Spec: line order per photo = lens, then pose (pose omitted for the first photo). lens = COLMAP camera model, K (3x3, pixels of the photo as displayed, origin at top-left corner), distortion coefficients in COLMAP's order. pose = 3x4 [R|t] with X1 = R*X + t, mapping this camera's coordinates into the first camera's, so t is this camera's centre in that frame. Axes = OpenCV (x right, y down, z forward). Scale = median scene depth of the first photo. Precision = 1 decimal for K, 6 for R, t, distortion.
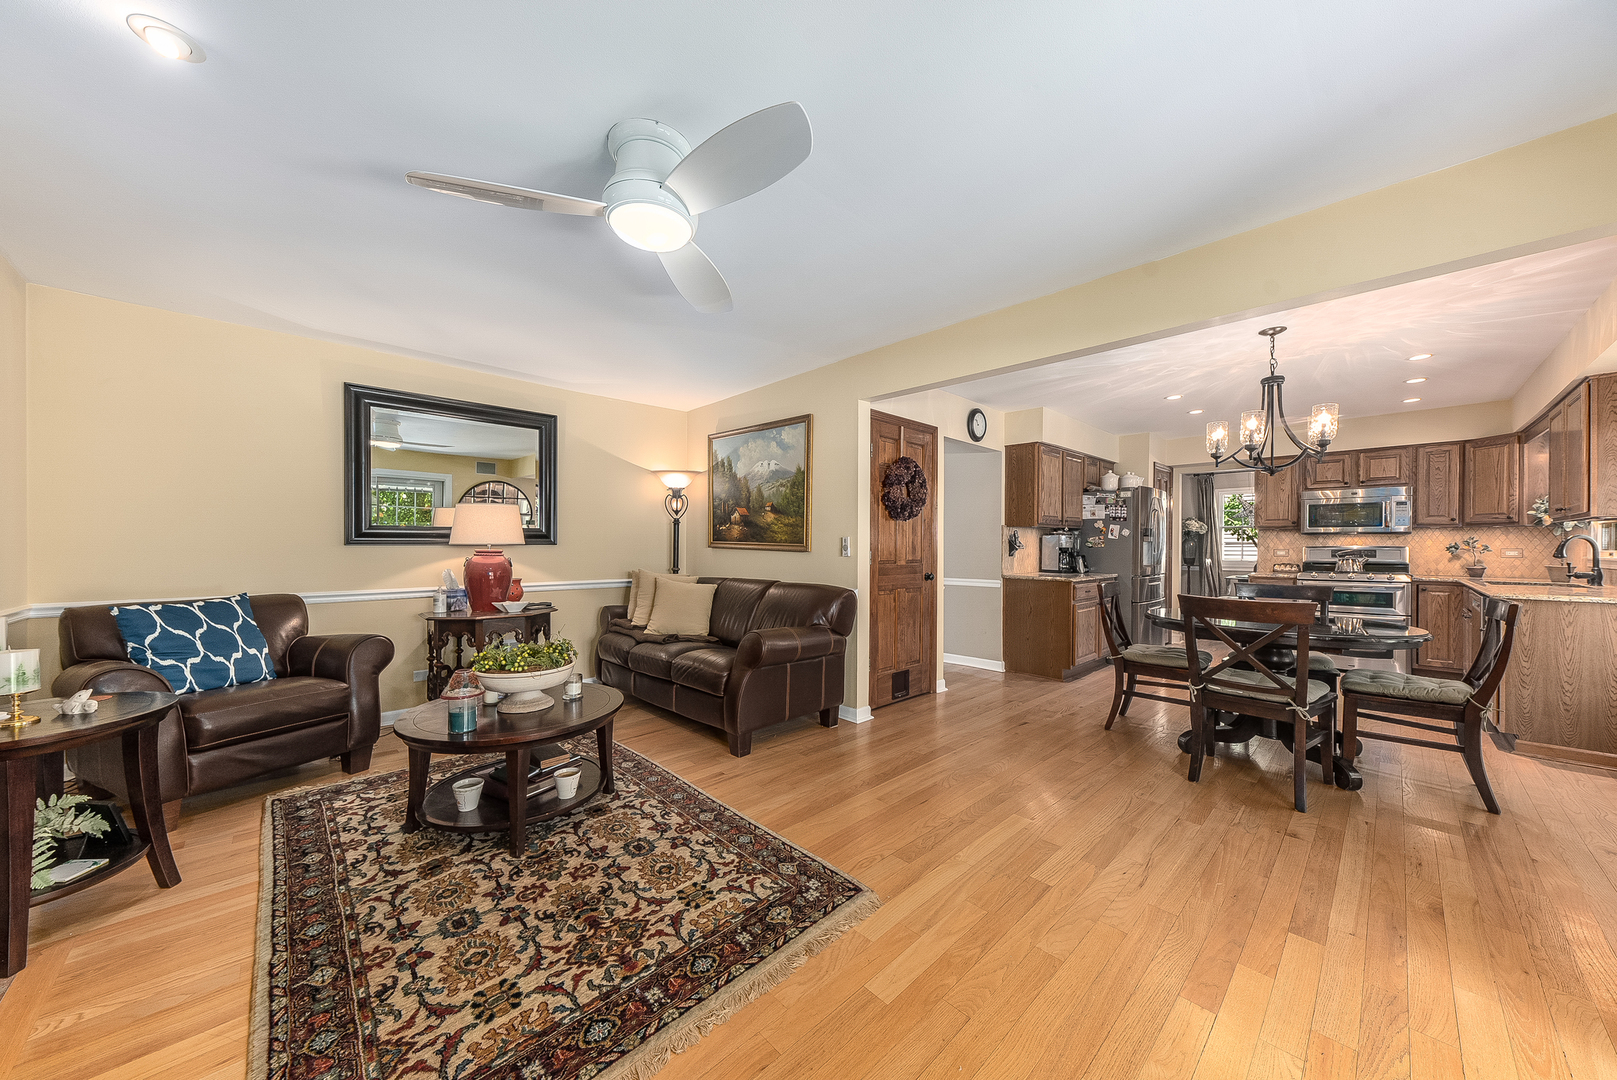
lens RADIAL K [[556.1, 0, 800.3], [0, 556.1, 546.1], [0, 0, 1]] dist [0.011194, -0.001108]
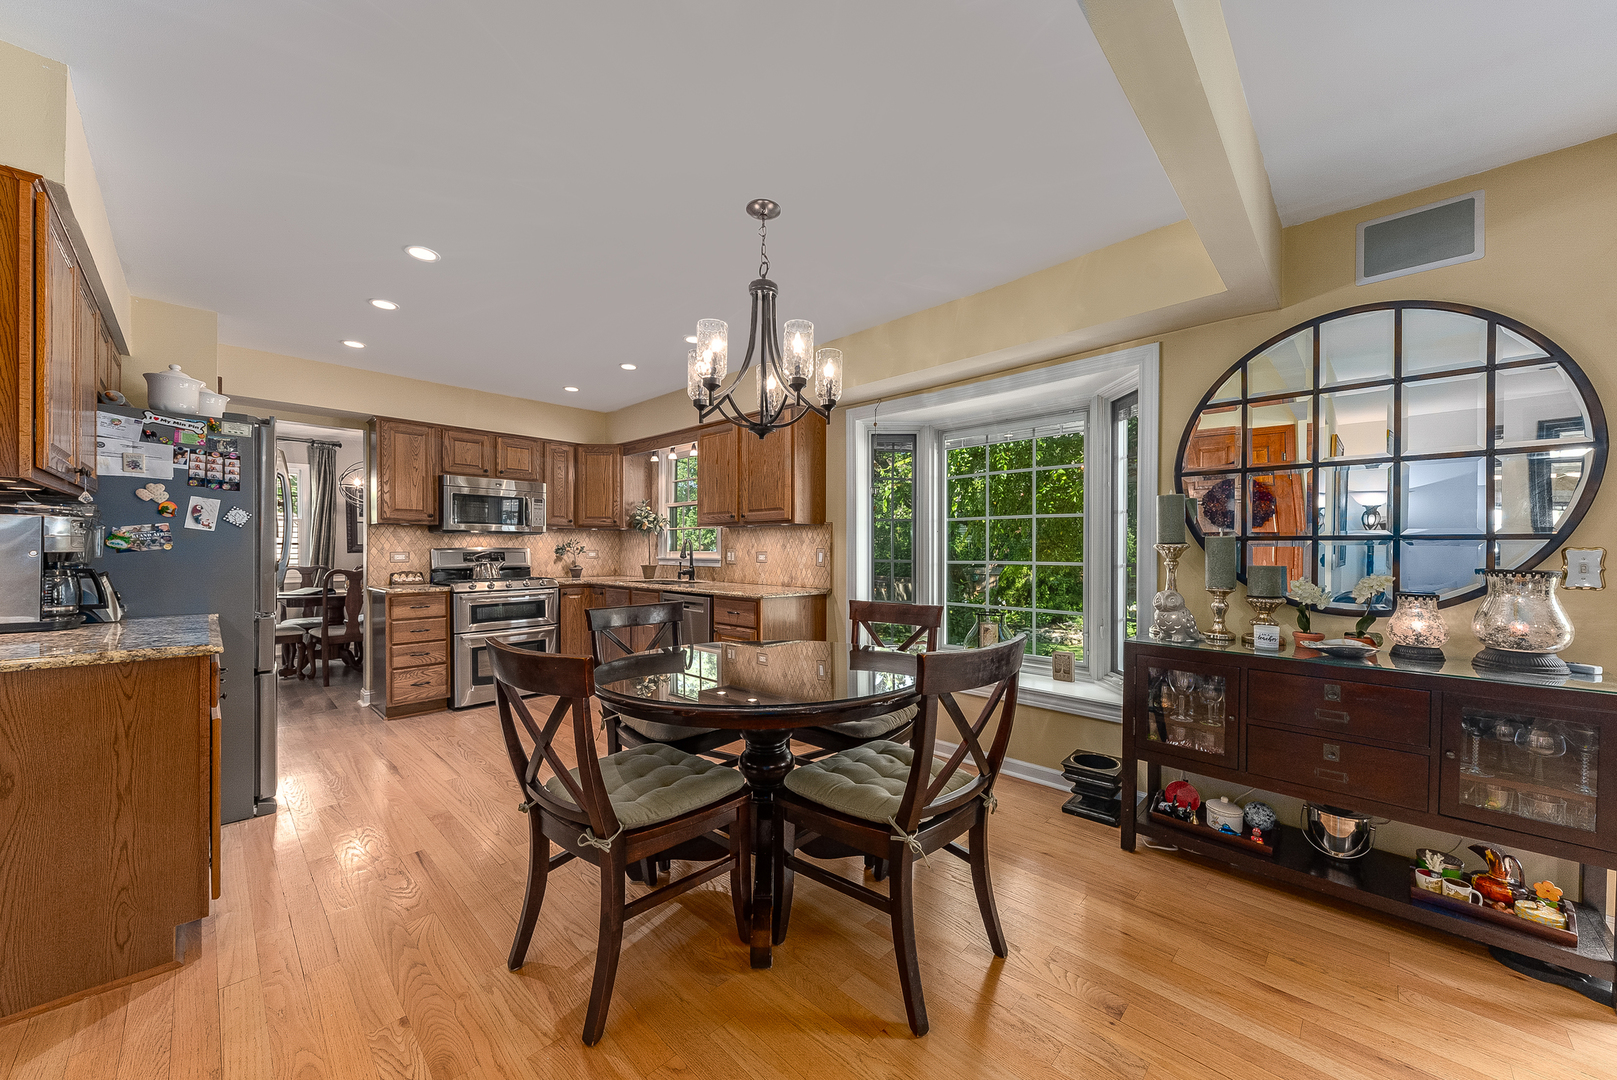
lens RADIAL K [[582.9, 0, 814.7], [0, 582.9, 554.1], [0, 0, 1]] dist [0.008621, -0.000665]
pose [[-0.043865, -0.010912, 0.998978, 0.170982], [-0.001182, 0.999940, 0.010871, -0.001167], [-0.999037, -0.000704, -0.043875, 0.963318]]
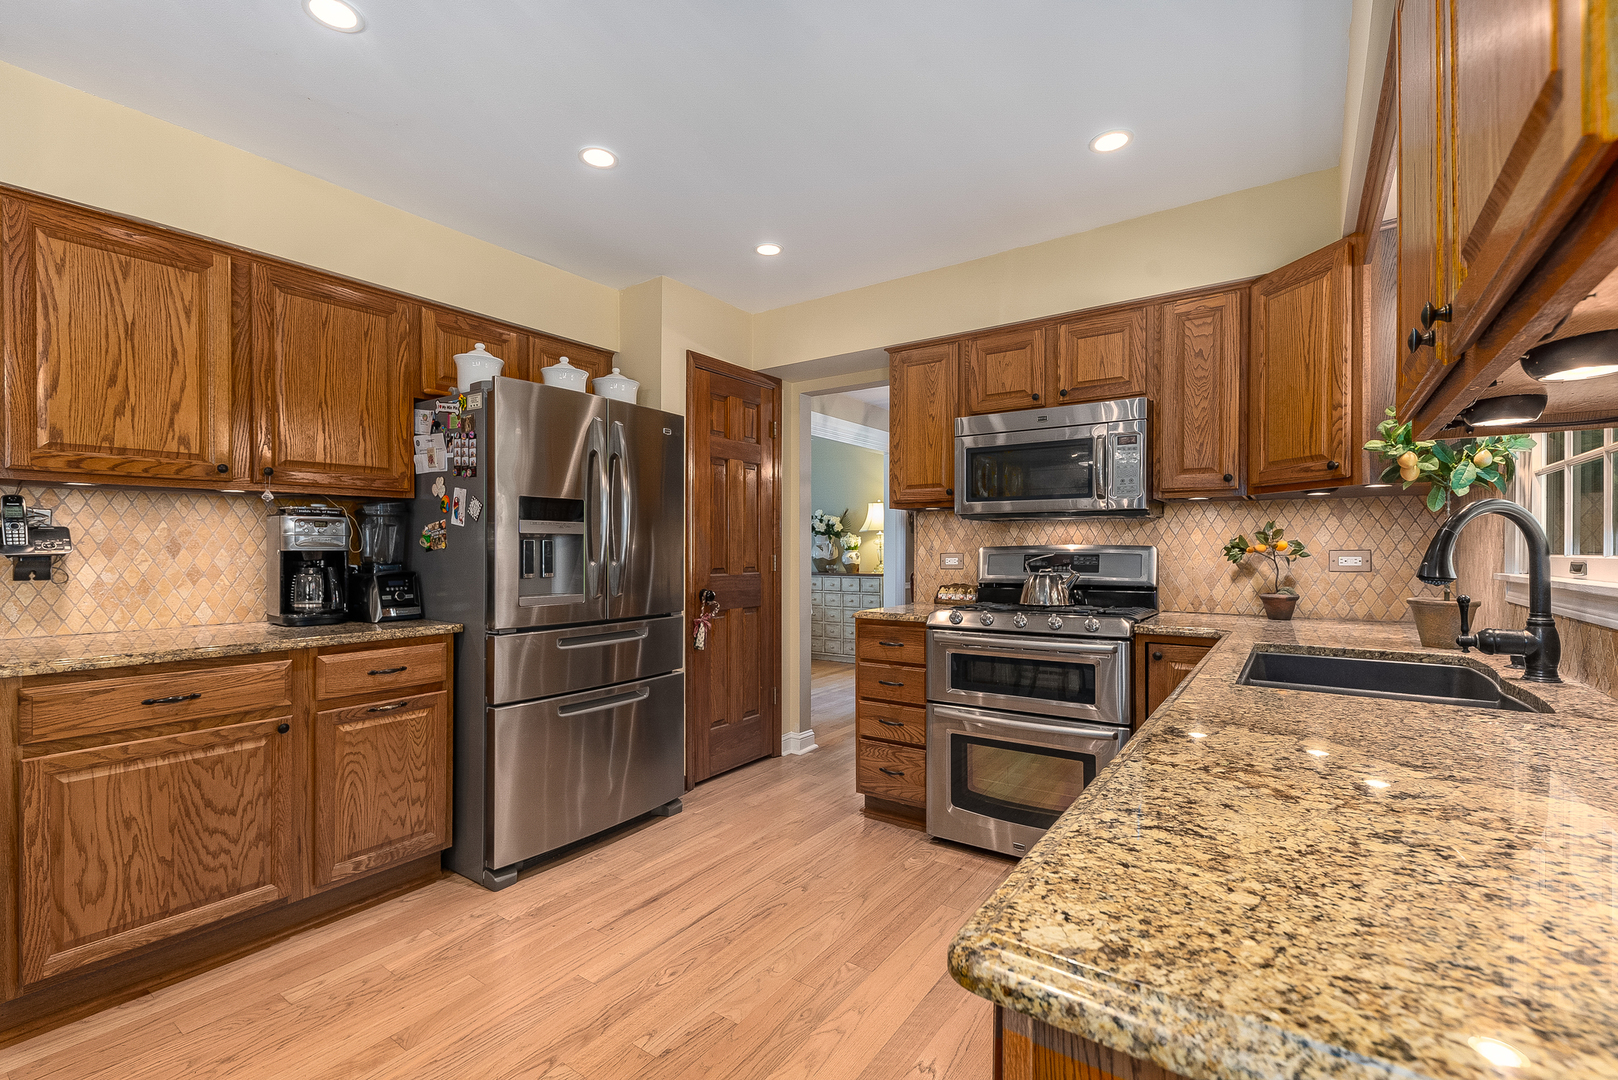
lens RADIAL K [[704.1, 0, 786.2], [0, 704.1, 550.0], [0, 0, 1]] dist [0.016711, -0.001144]
pose [[0.983974, -0.002459, 0.178295, 1.189243], [0.002632, 0.999996, -0.000739, 0.005792], [-0.178293, 0.001196, 0.983977, 0.876134]]
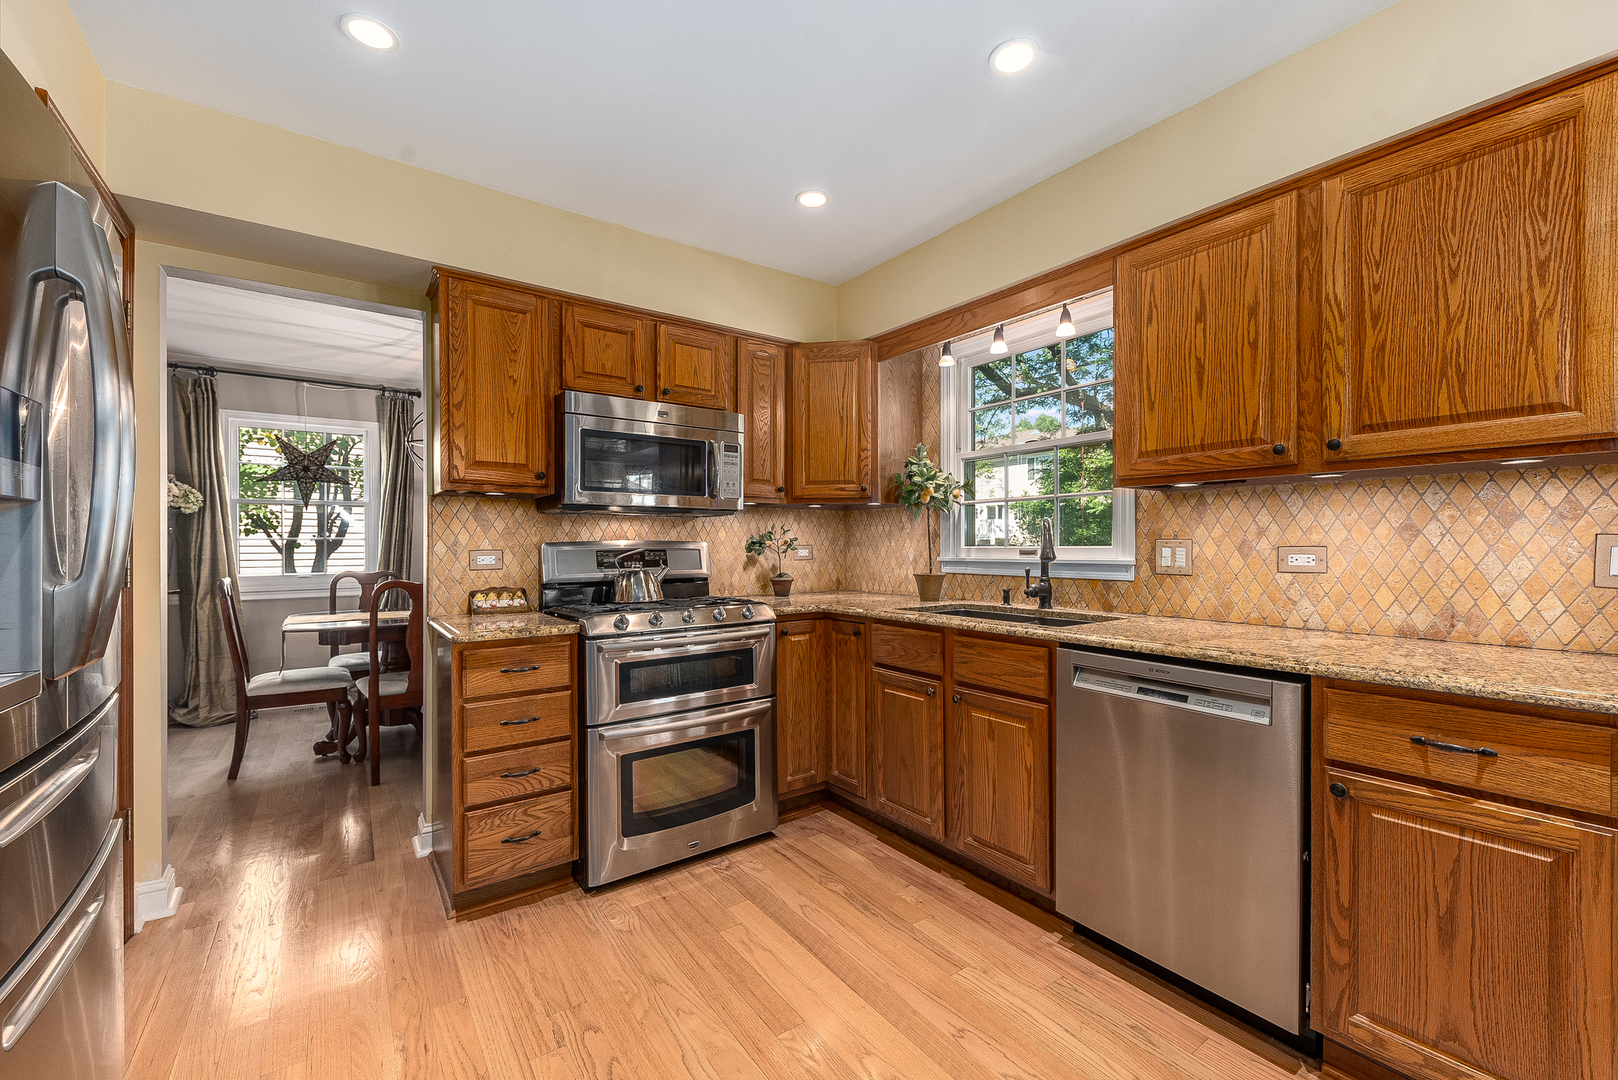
lens RADIAL K [[668.8, 0, 814.7], [0, 668.8, 544.9], [0, 0, 1]] dist [0.010991, 0.000091]
pose [[0.141571, -0.002473, 0.989925, 0.862861], [0.004416, 0.999989, 0.001866, 0.004367], [-0.989918, 0.004107, 0.141581, 1.381759]]
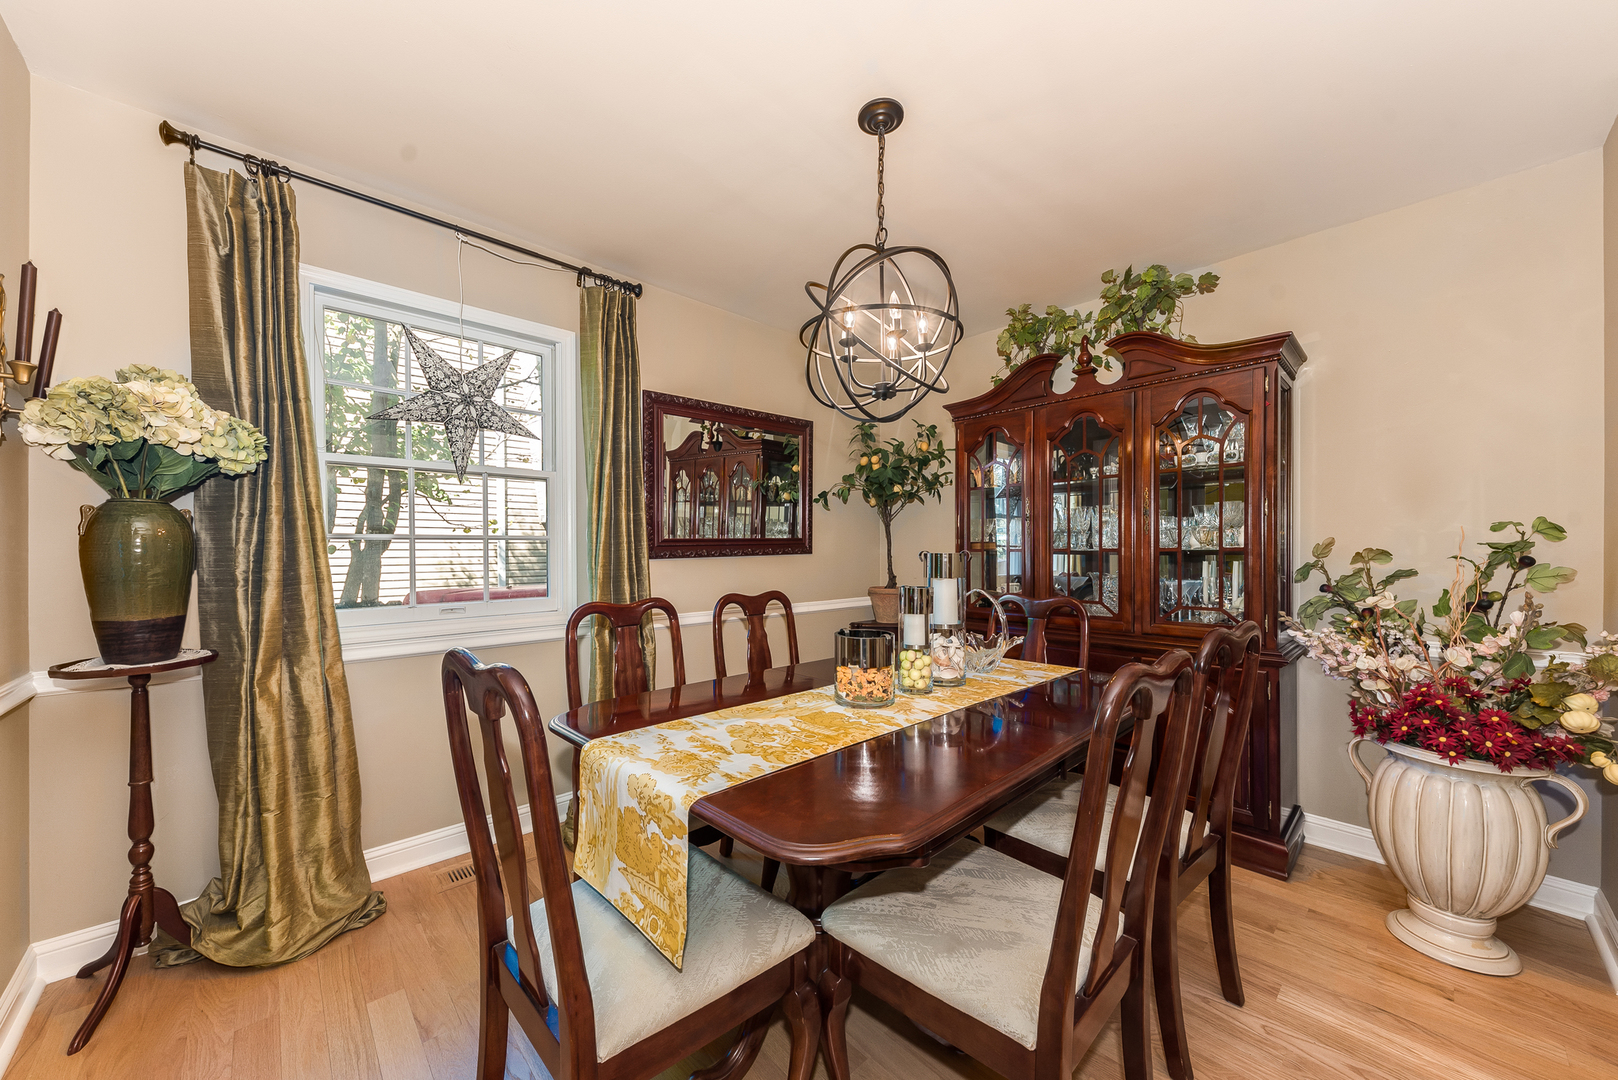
lens RADIAL K [[583.2, 0, 818.8], [0, 583.2, 552.9], [0, 0, 1]] dist [0.008621, -0.000665]
pose [[-0.013165, -0.007165, 0.999888, 1.518841], [-0.006379, 0.999955, 0.007082, 0.001823], [-0.999893, -0.006285, -0.013210, 2.334338]]
